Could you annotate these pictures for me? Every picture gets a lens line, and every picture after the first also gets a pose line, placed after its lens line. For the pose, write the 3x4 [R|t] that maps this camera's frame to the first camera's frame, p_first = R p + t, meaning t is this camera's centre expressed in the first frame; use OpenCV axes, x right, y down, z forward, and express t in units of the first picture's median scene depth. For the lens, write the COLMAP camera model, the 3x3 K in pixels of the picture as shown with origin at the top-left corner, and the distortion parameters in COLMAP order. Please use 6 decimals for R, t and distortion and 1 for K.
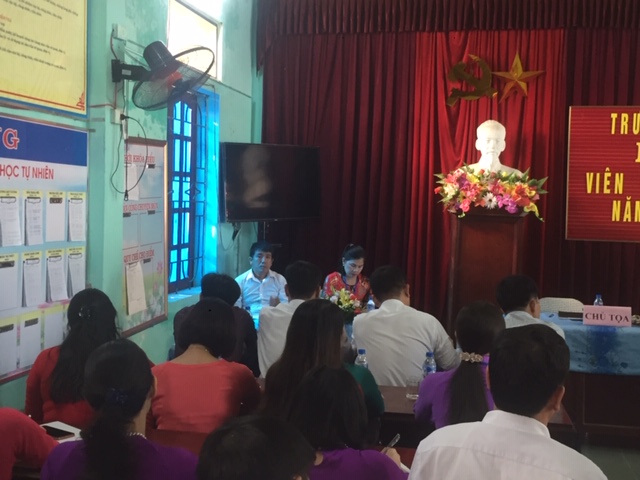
lens RADIAL K [[841.7, 0, 320.0], [0, 841.7, 240.0], [0, 0, 1]] dist [0.039778, 0.024384]
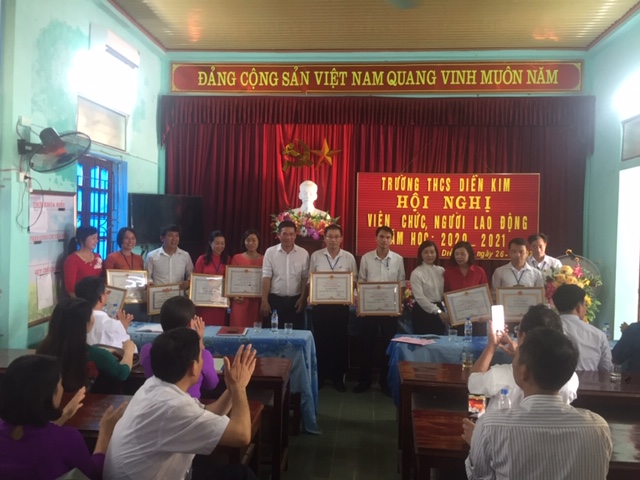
lens RADIAL K [[543.6, 0, 320.0], [0, 543.6, 240.0], [0, 0, 1]] dist [0.057381, -0.061961]
pose [[0.994490, -0.001539, 0.104824, 0.117301], [0.004109, 0.999696, -0.024302, -0.005488], [-0.104754, 0.024599, 0.994194, -0.015810]]
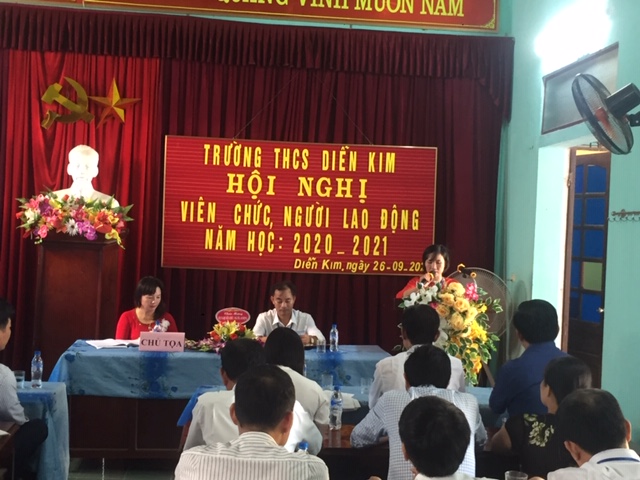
lens RADIAL K [[898.0, 0, 320.0], [0, 898.0, 240.0], [0, 0, 1]] dist [0.033360, 0.078368]
pose [[0.955315, 0.013846, 0.295265, 0.157377], [-0.005472, 0.999560, -0.029169, -0.002324], [-0.295539, 0.026250, 0.954970, -0.081089]]
